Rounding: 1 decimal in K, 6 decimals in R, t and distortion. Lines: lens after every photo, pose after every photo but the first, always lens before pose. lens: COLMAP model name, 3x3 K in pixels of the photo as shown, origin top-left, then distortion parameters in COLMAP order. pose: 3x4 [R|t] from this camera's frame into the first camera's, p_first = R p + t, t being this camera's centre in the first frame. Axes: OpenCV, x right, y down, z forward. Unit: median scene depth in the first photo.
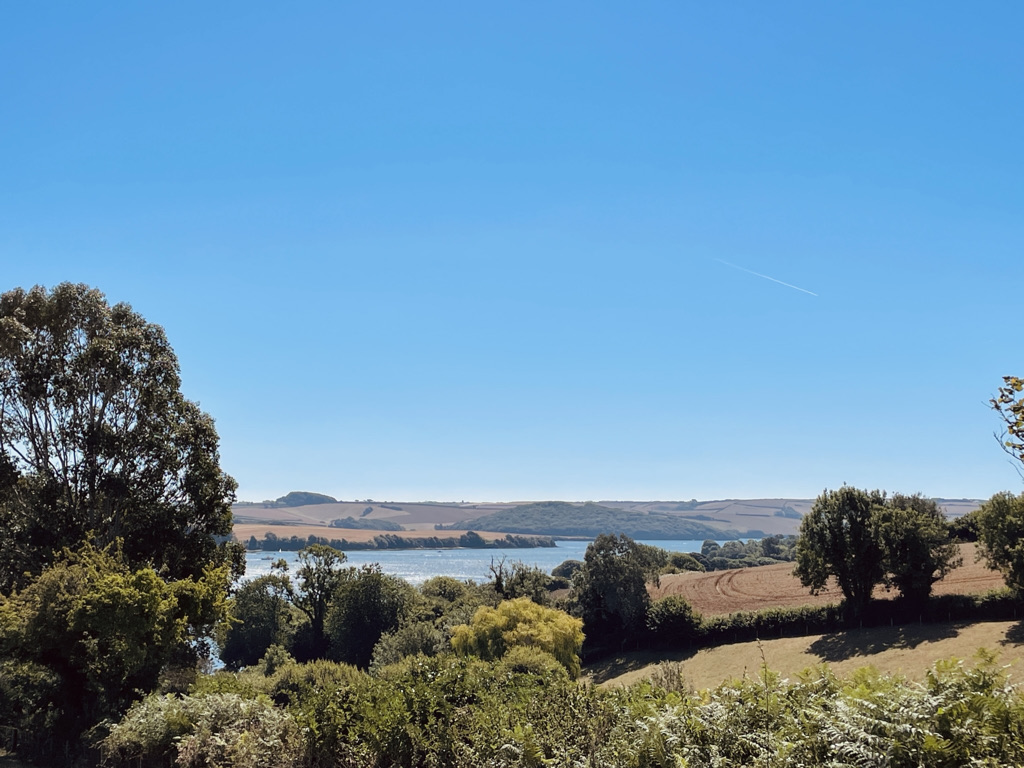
lens RADIAL K [[1479.9, 0, 512.0], [0, 1479.9, 384.0], [0, 0, 1]] dist [0.145869, -0.124079]
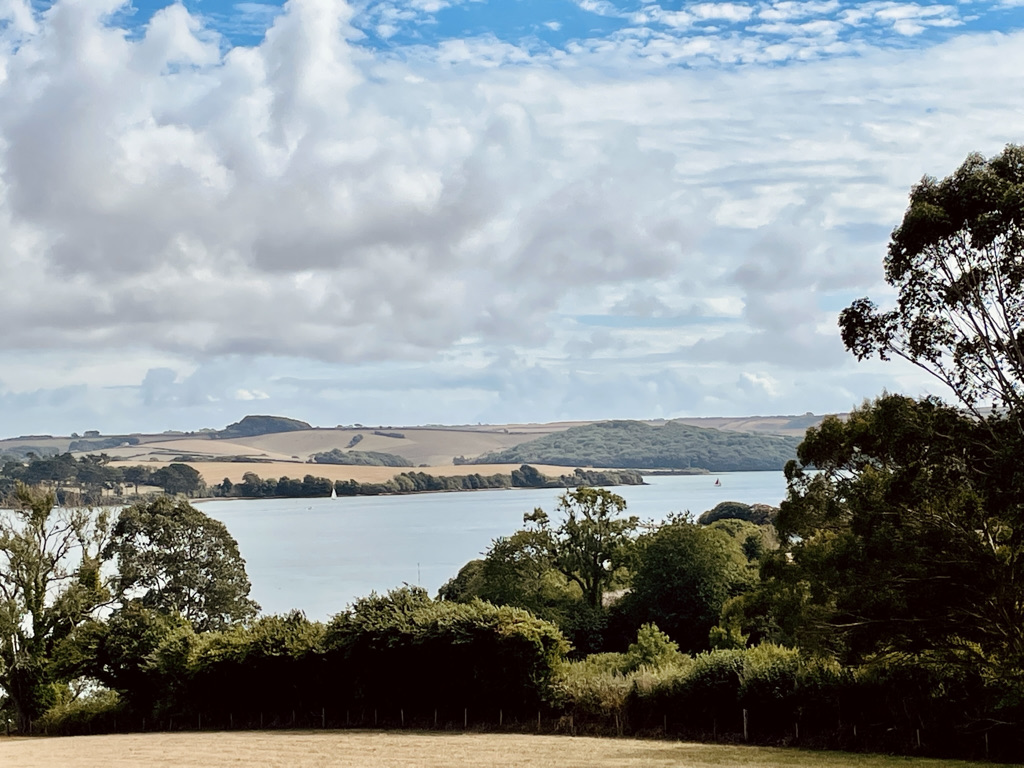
lens RADIAL K [[2103.7, 0, 512.0], [0, 2103.7, 384.0], [0, 0, 1]] dist [0.084725, 0.076057]
pose [[0.999454, -0.024703, -0.021942, -0.201312], [0.025991, 0.997829, 0.060516, -0.005192], [0.020399, -0.061053, 0.997926, -0.013754]]
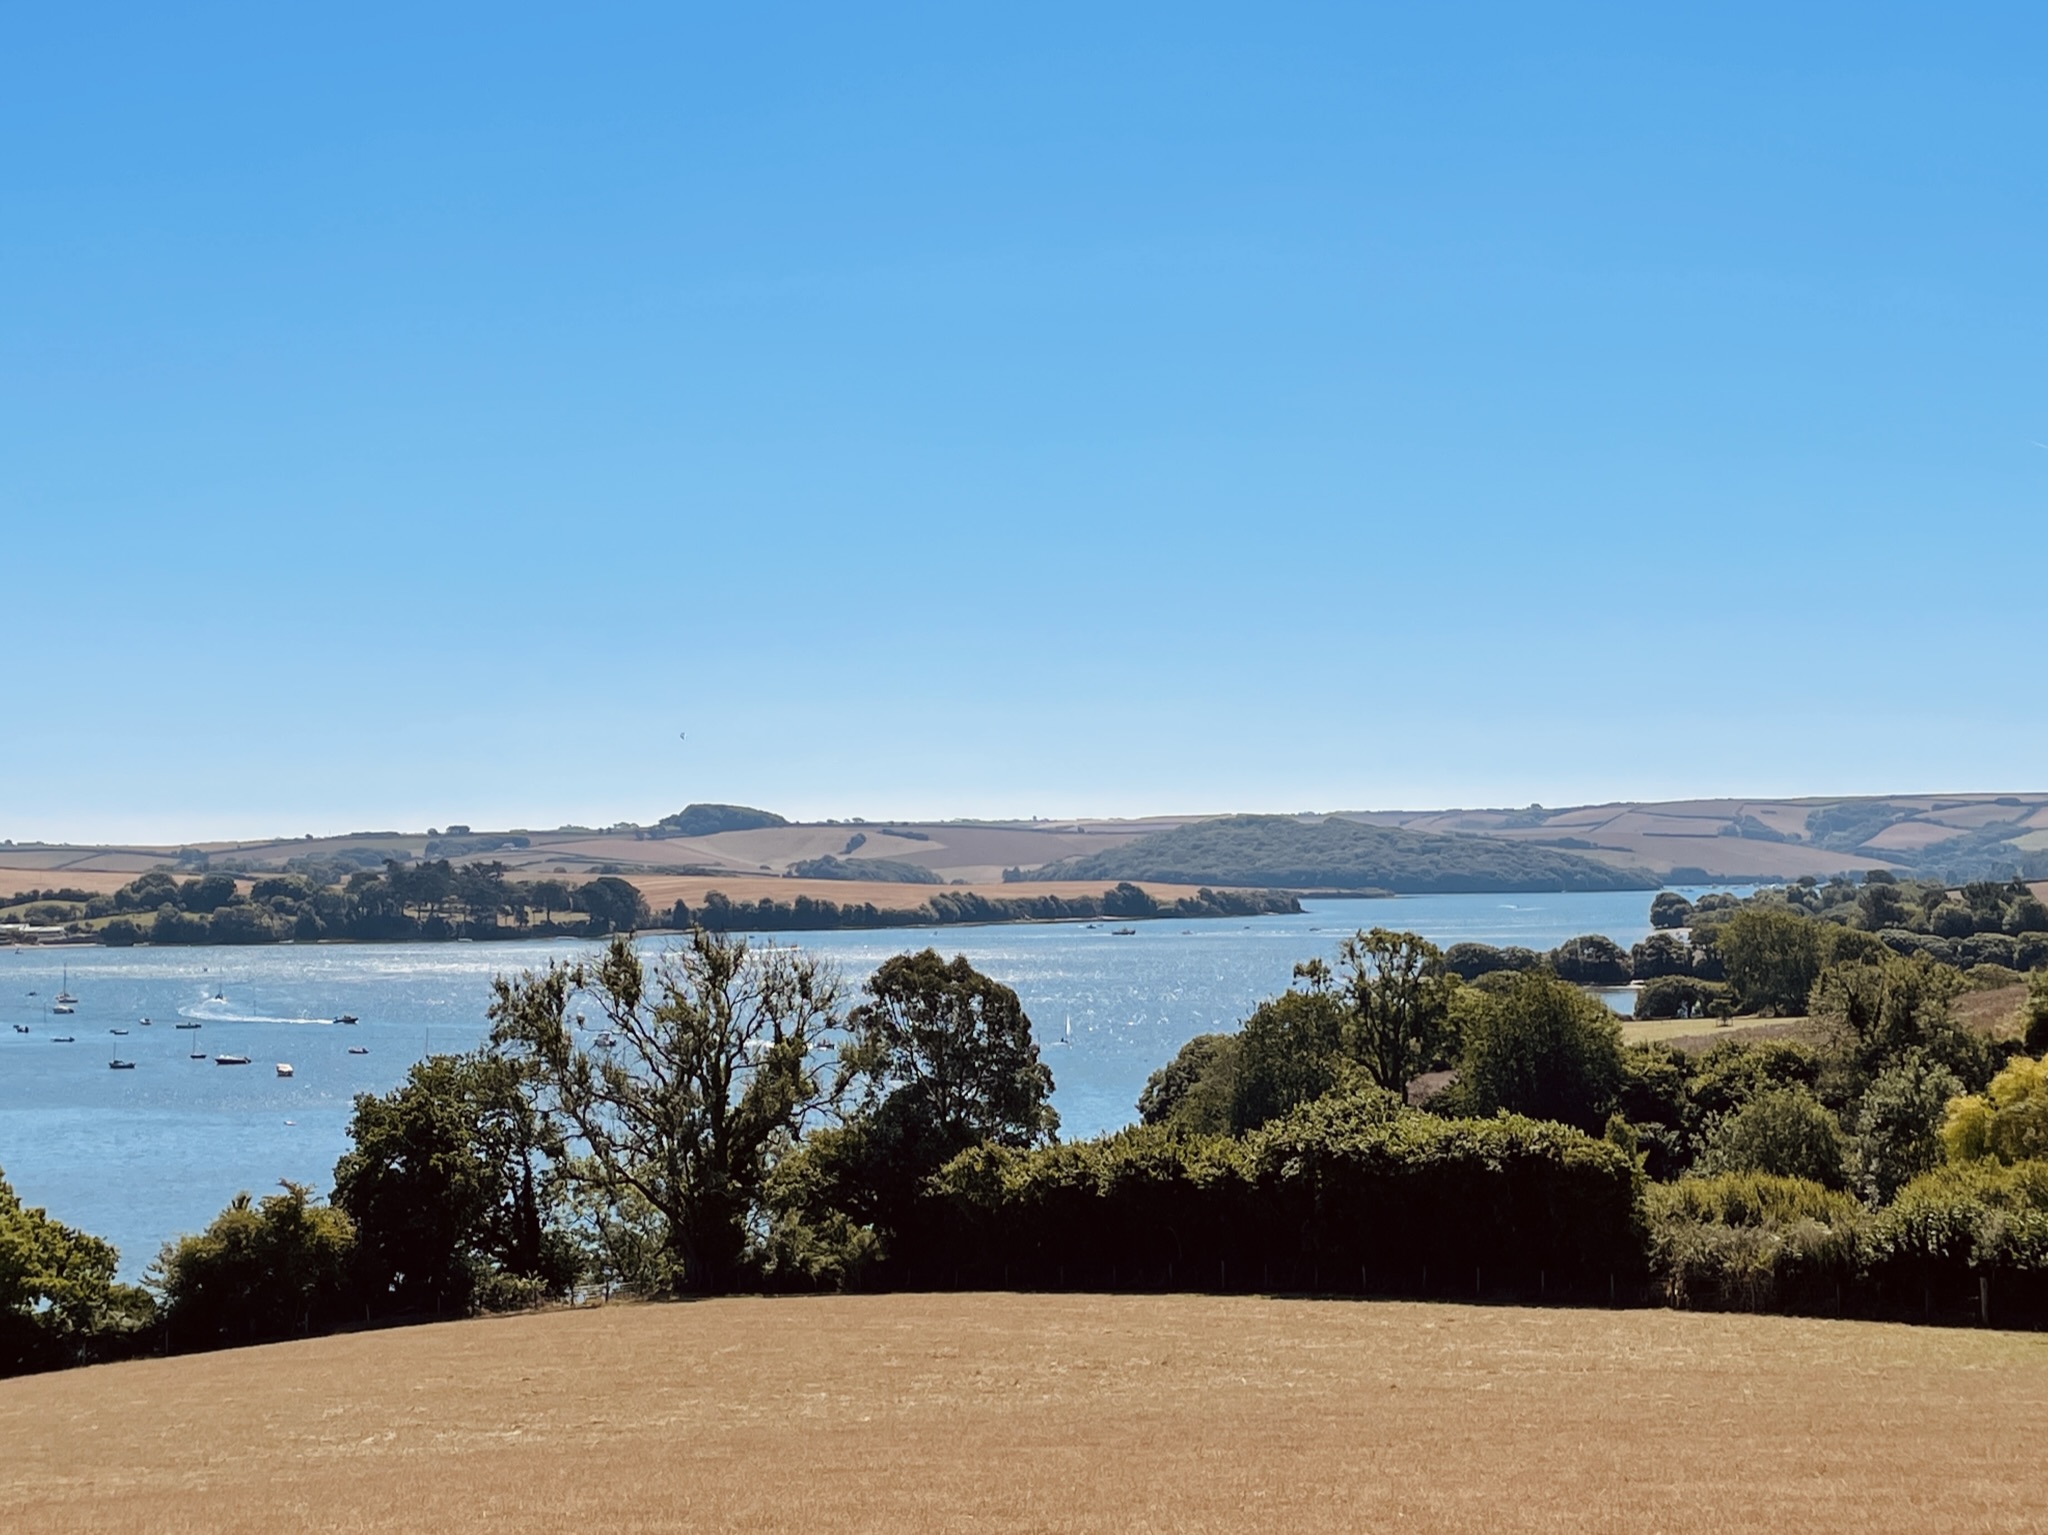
lens RADIAL K [[3169.1, 0, 1024.0], [0, 3169.1, 767.5], [0, 0, 1]] dist [0.130777, 0.015755]
pose [[0.998884, -0.019638, -0.042962, -0.284479], [0.022313, 0.997783, 0.062696, -0.017078], [0.041635, -0.063584, 0.997108, -0.049114]]
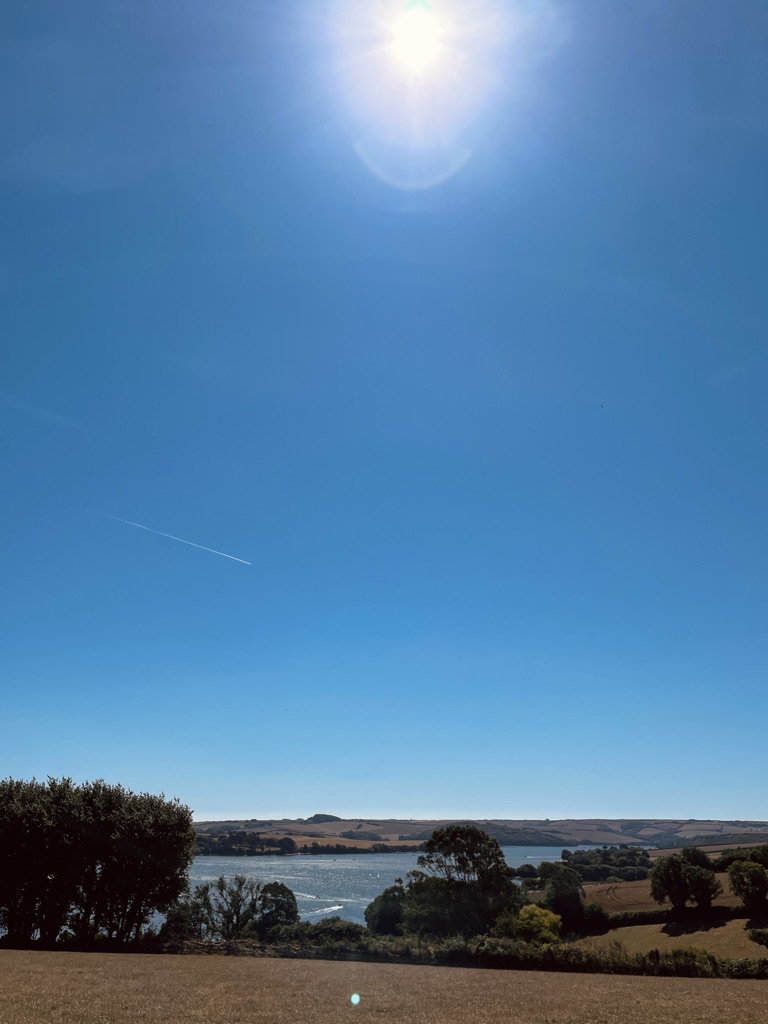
lens RADIAL K [[791.3, 0, 384.0], [0, 791.3, 512.0], [0, 0, 1]] dist [0.077337, -0.085508]
pose [[0.997673, -0.022649, -0.064308, -0.126293], [0.003359, 0.958396, -0.285423, -0.084576], [0.068097, 0.284543, 0.956242, -0.384529]]
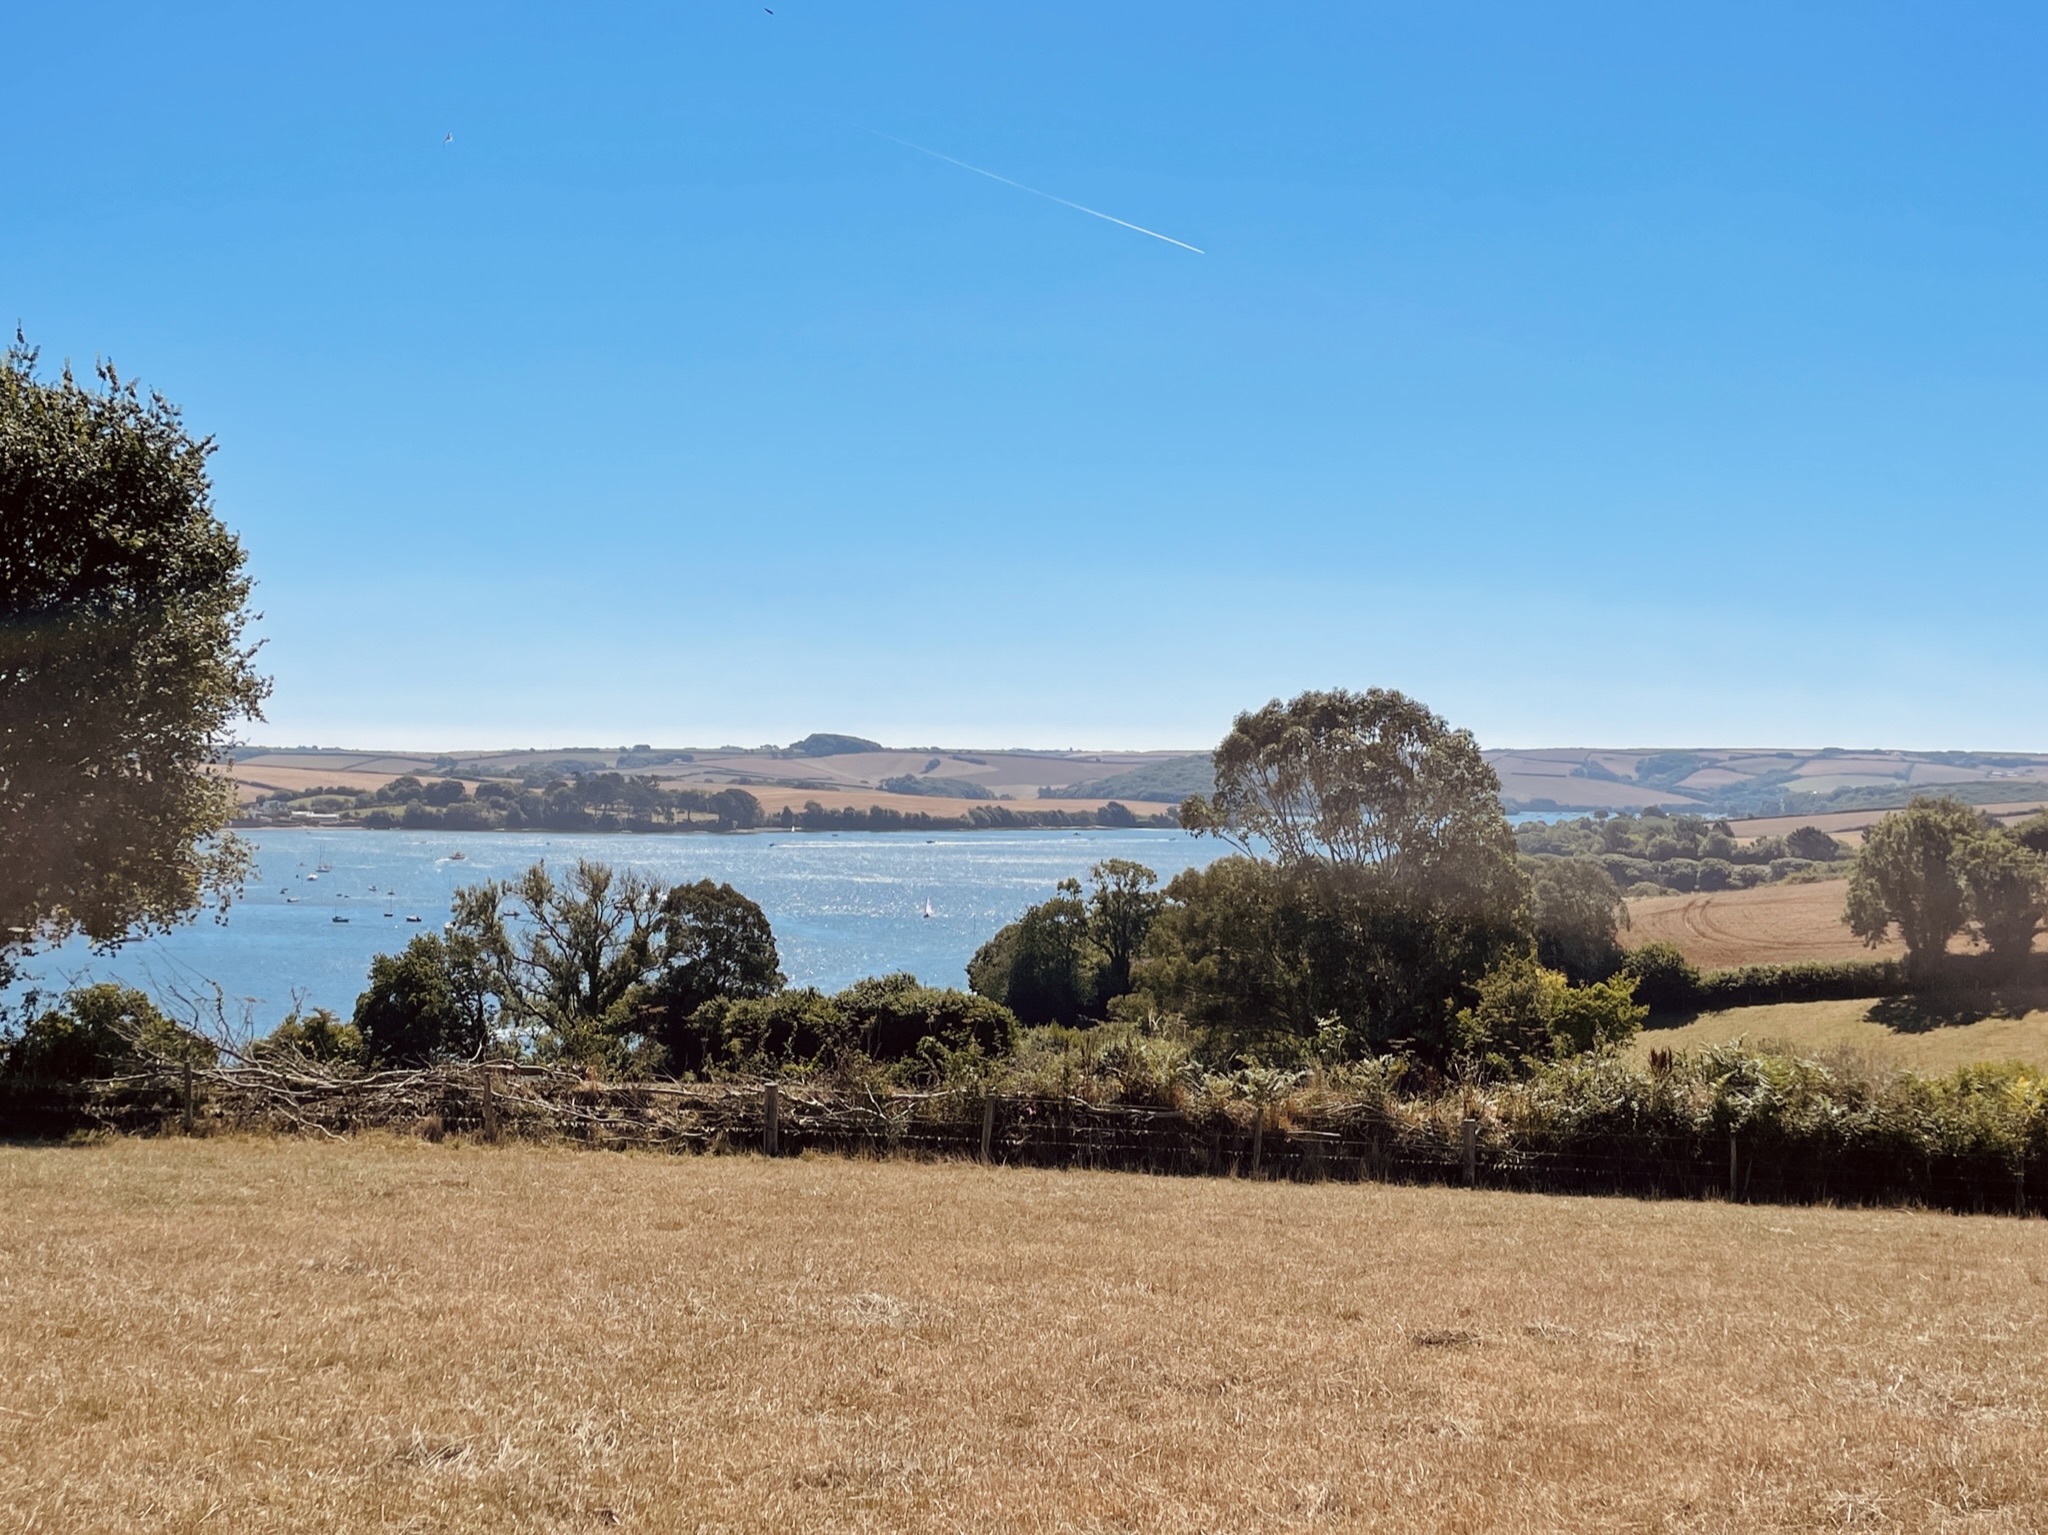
lens RADIAL K [[2331.1, 0, 1053.9], [0, 2331.1, 766.6], [0, 0, 1]] dist [0.104112, -0.051322]
pose [[0.998985, 0.007056, -0.044494, -0.157172], [-0.003222, 0.996318, 0.085670, -0.052447], [0.044934, -0.085440, 0.995330, -0.216900]]
